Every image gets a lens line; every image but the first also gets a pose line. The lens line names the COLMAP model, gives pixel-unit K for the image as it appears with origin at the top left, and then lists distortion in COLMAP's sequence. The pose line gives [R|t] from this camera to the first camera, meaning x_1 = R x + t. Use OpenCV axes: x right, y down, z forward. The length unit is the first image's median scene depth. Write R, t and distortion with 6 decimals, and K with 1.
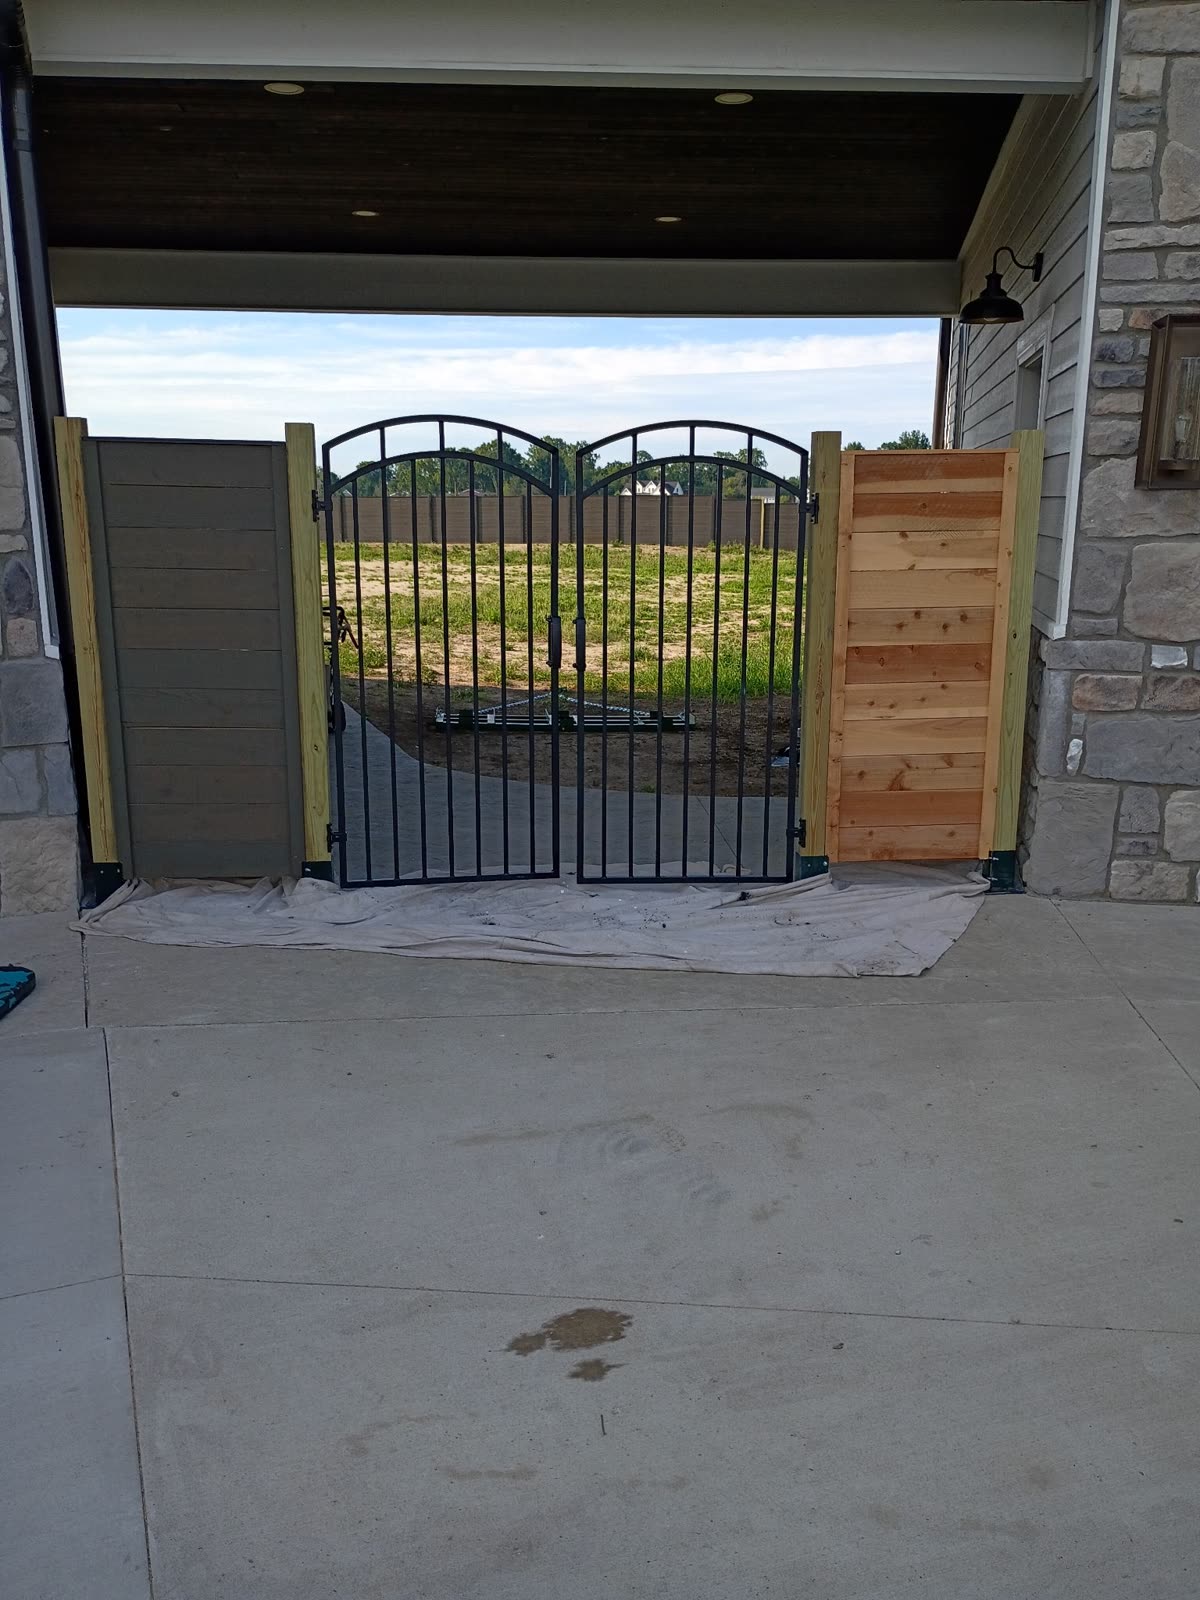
lens RADIAL K [[1335.4, 0, 604.0], [0, 1335.4, 813.6], [0, 0, 1]] dist [0.042033, -0.048604]
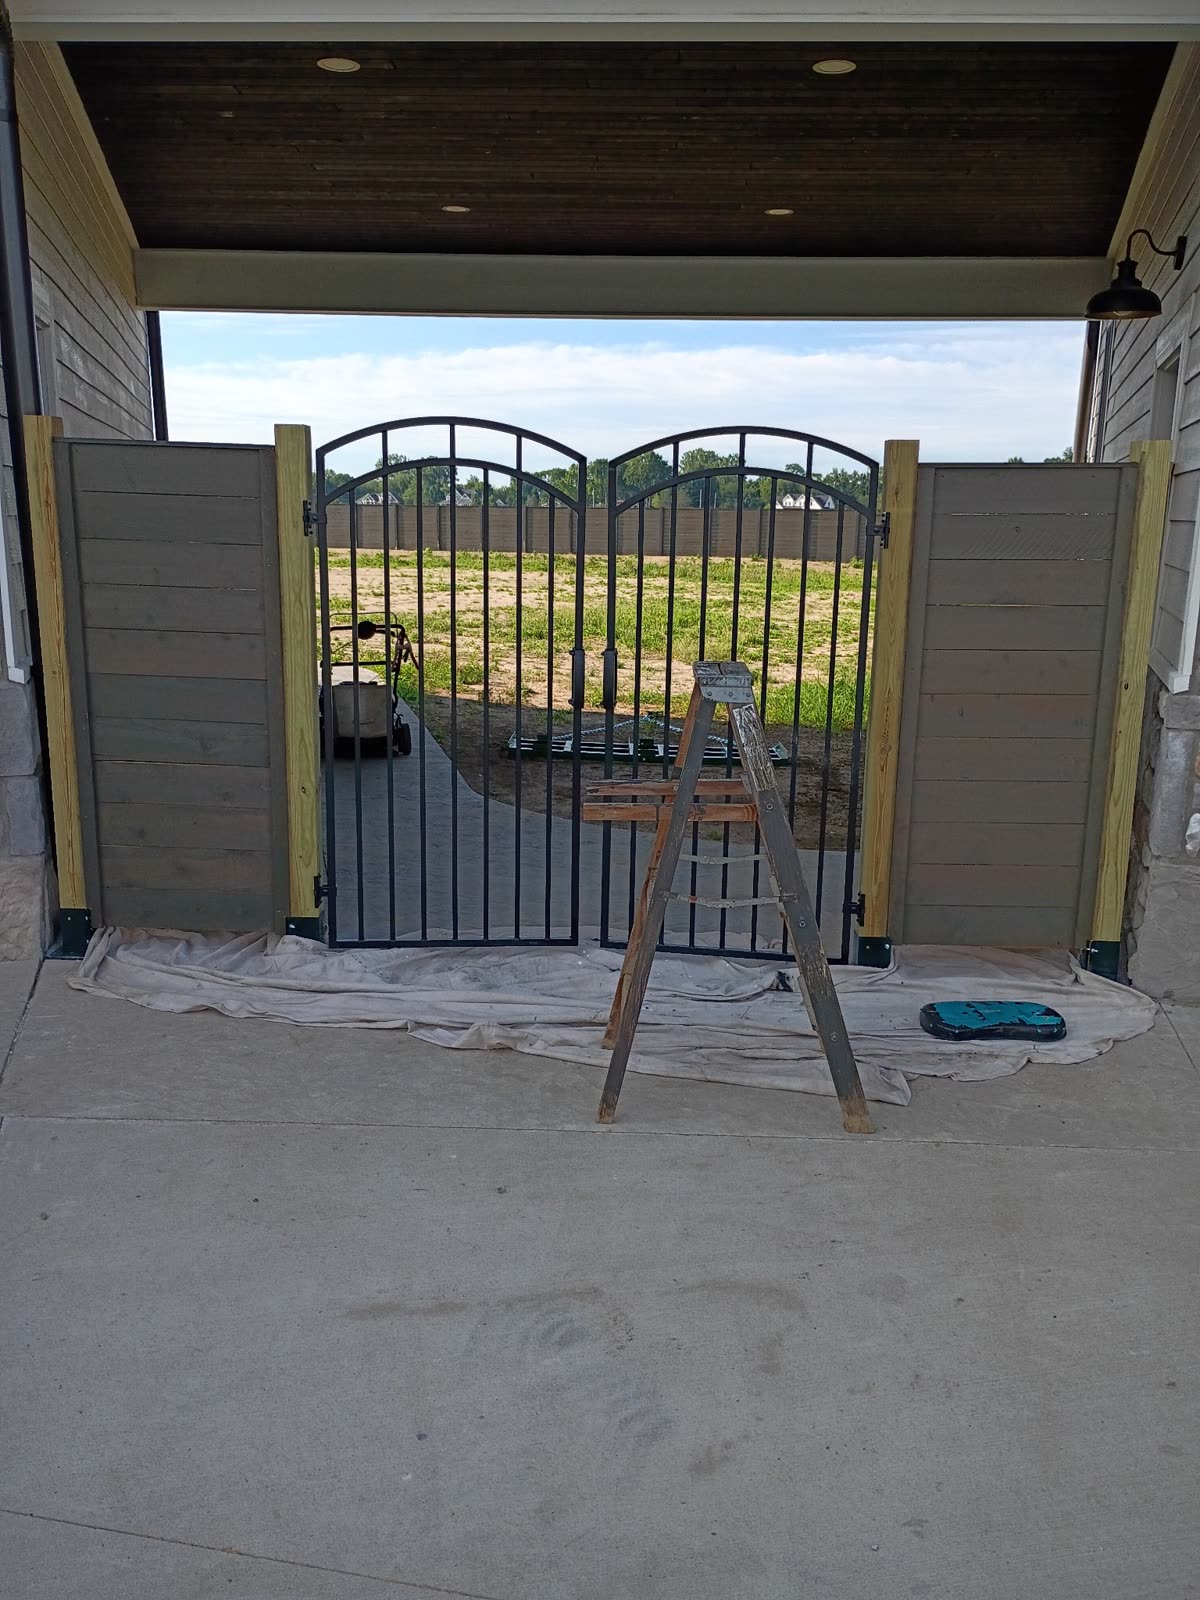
lens RADIAL K [[1335.4, 0, 598.8], [0, 1335.4, 814.1], [0, 0, 1]] dist [0.042033, -0.048604]
pose [[0.993573, 0.039360, -0.106130, 0.074213], [-0.040206, 0.999174, -0.005845, -0.036295], [0.105812, 0.010075, 0.994335, 0.139756]]
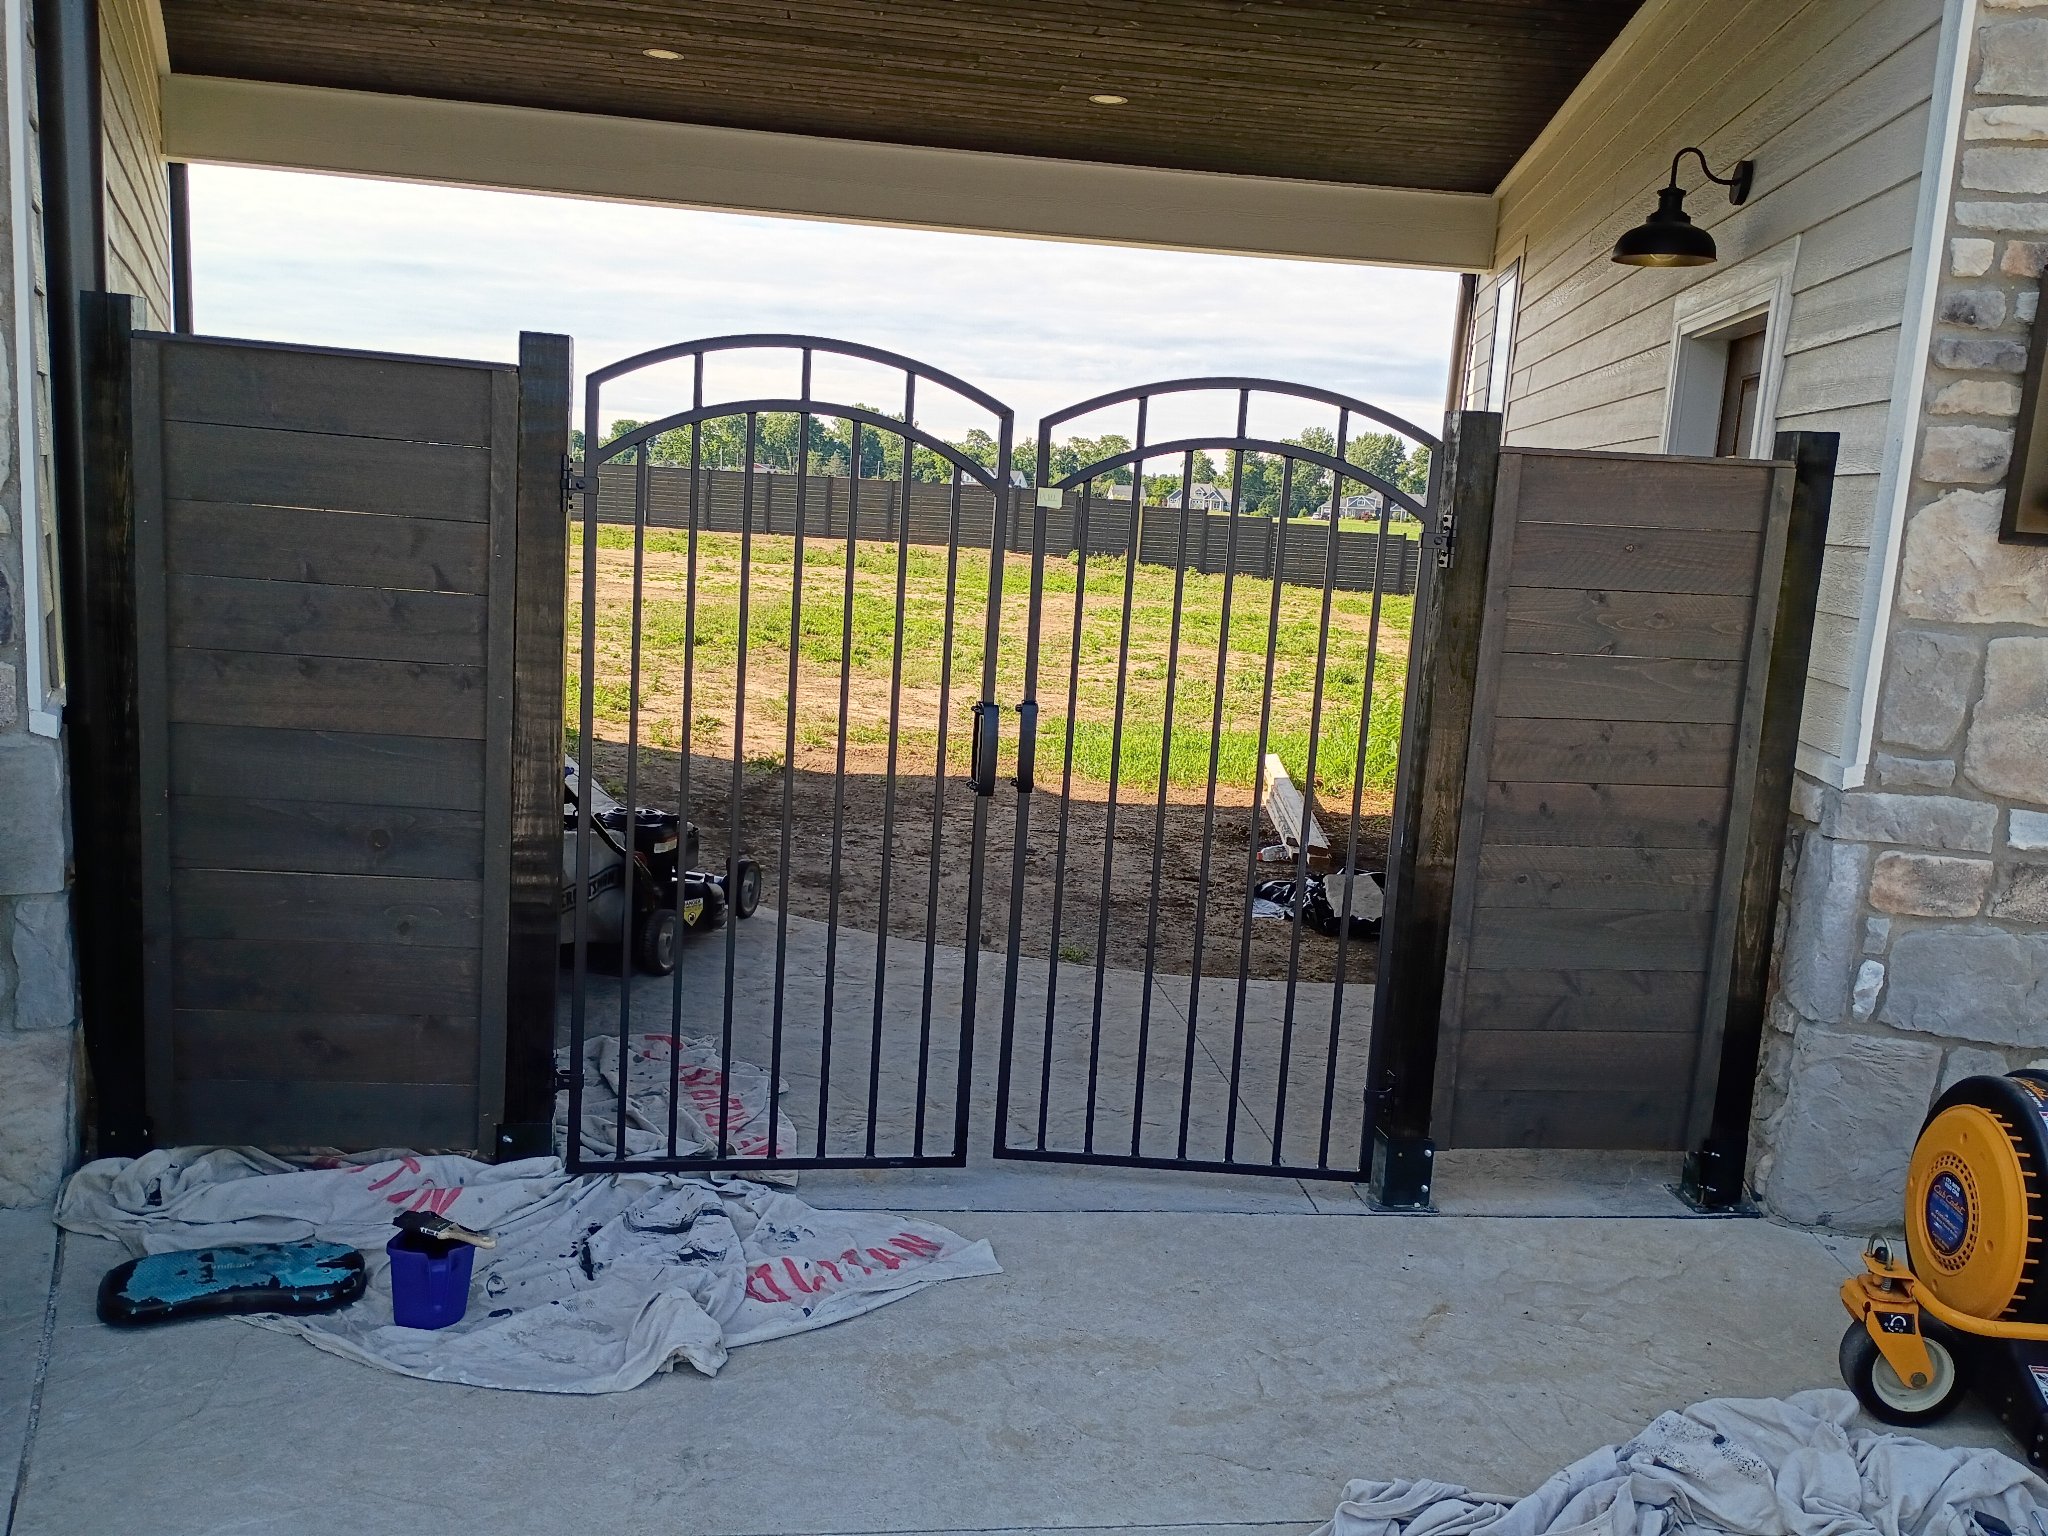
lens RADIAL K [[1713.8, 0, 1031.8], [0, 1713.8, 771.3], [0, 0, 1]] dist [0.054199, -0.078948]
pose [[0.996278, 0.051380, 0.069215, -0.066738], [-0.046522, 0.996458, -0.070058, -0.069523], [-0.072569, 0.066578, 0.995139, 0.284113]]
